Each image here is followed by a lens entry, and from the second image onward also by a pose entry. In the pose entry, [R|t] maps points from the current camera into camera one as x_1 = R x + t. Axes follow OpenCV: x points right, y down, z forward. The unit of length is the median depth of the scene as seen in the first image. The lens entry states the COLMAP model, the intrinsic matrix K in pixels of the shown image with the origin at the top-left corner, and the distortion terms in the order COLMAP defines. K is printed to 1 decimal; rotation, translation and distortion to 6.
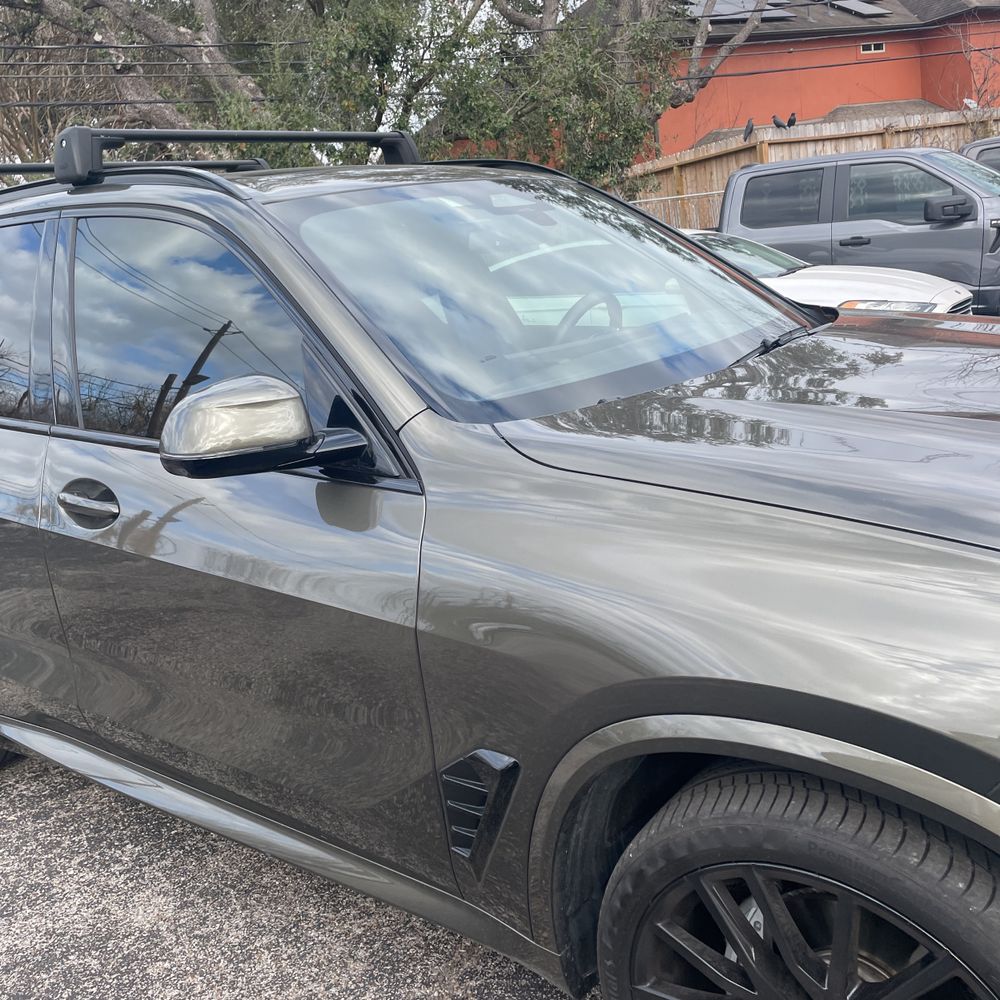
lens RADIAL K [[1024.2, 0, 499.9], [0, 1024.2, 484.1], [0, 0, 1]] dist [0.086529, -0.106691]
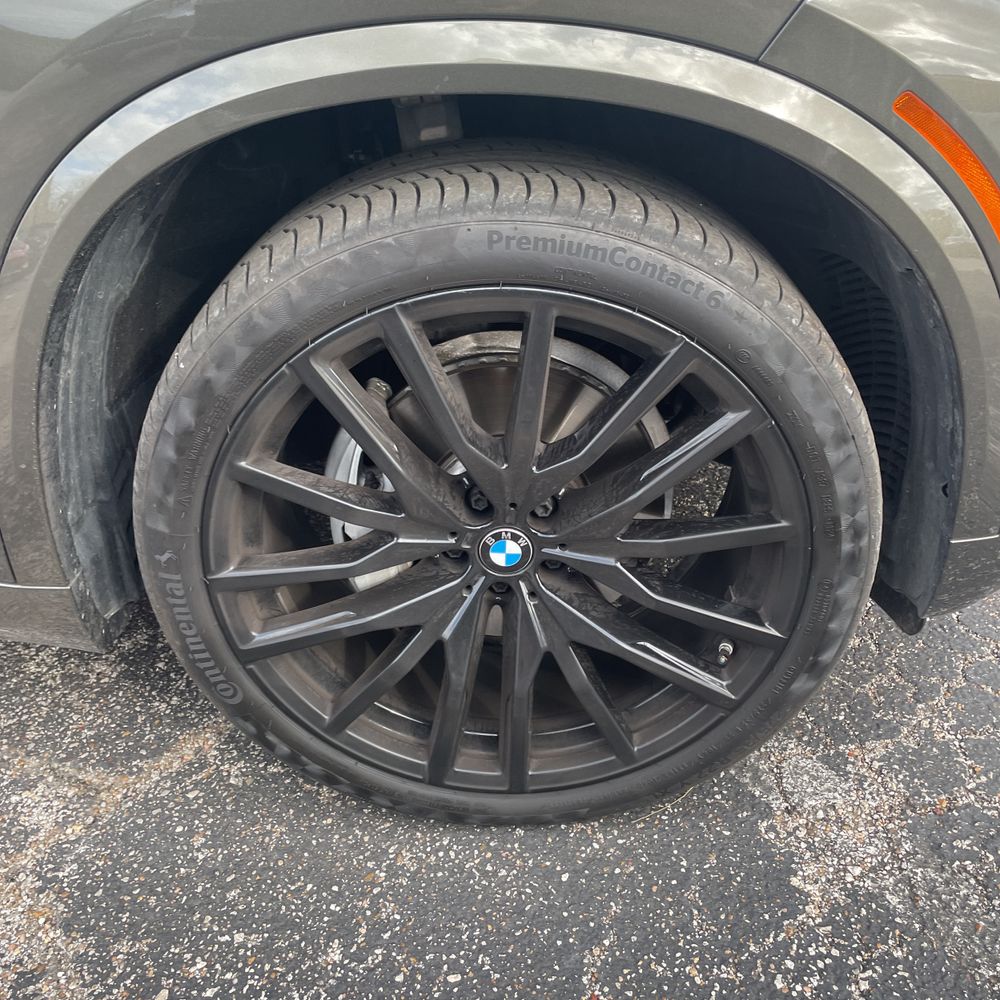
lens RADIAL K [[1024.2, 0, 499.9], [0, 1024.2, 484.1], [0, 0, 1]] dist [0.086529, -0.106691]
pose [[0.802354, -0.222538, 0.553809, -0.073038], [0.090964, 0.962644, 0.255033, 0.290510], [-0.589875, -0.154250, 0.792625, 0.407986]]
